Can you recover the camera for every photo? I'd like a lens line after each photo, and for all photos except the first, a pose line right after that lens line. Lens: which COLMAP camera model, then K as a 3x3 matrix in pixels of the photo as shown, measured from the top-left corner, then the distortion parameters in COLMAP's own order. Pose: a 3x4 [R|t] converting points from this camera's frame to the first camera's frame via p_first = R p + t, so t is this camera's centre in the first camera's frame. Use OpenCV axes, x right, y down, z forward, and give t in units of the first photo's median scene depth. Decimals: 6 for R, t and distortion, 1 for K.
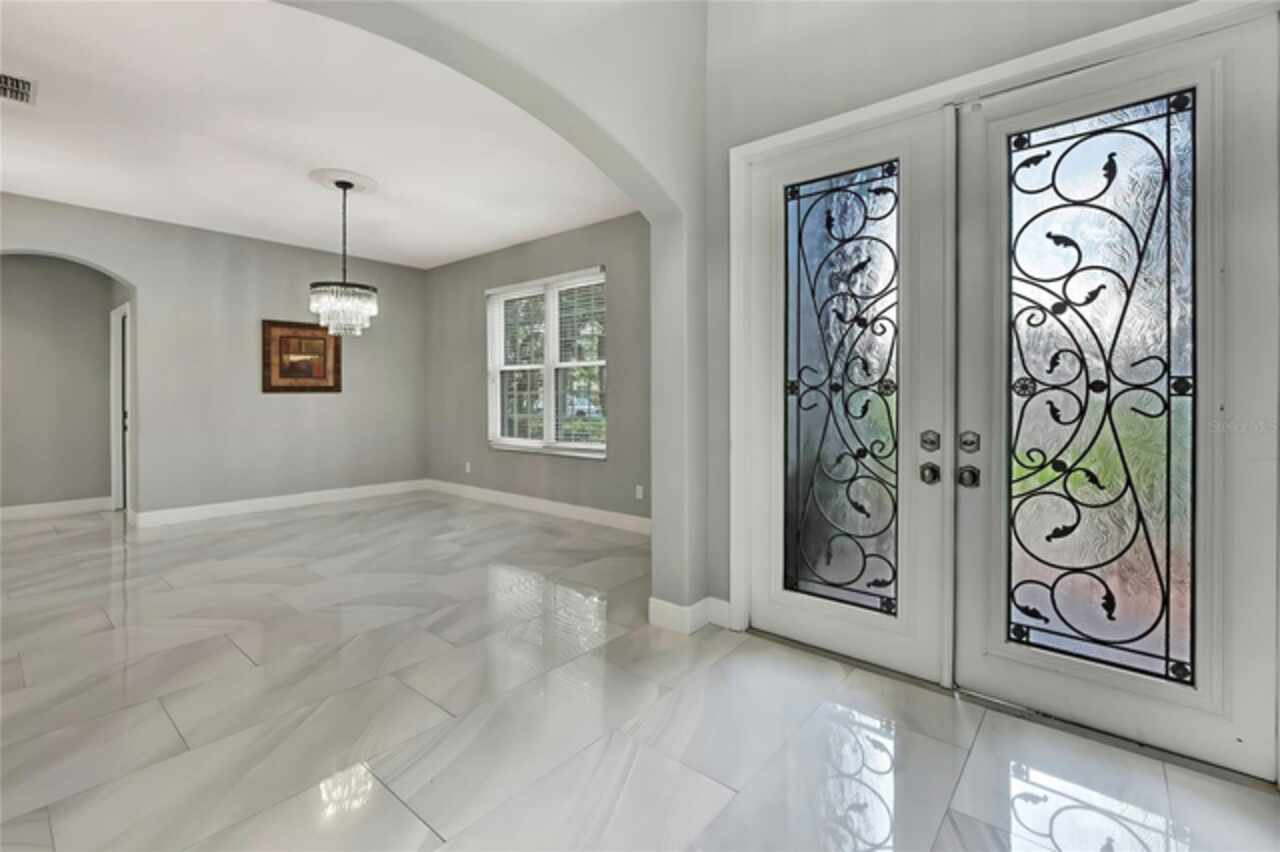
lens RADIAL K [[559.7, 0, 644.1], [0, 559.7, 422.3], [0, 0, 1]] dist [-0.013194, -0.000289]
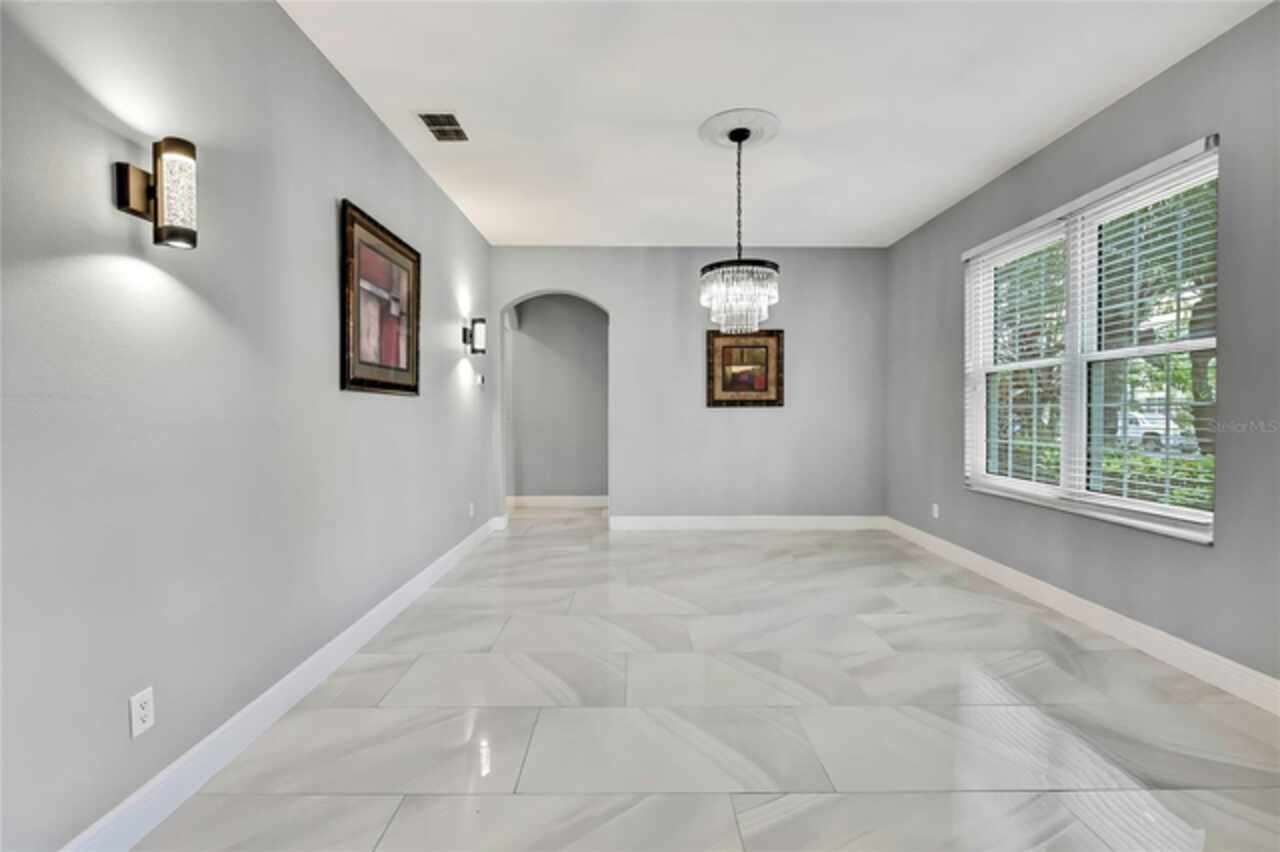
lens RADIAL K [[559.7, 0, 644.1], [0, 559.7, 422.3], [0, 0, 1]] dist [-0.013194, -0.000289]
pose [[0.655294, 0.017537, -0.755170, -0.027022], [-0.036219, 0.999310, -0.008222, -0.014713], [0.754505, 0.032740, 0.655477, 0.280054]]
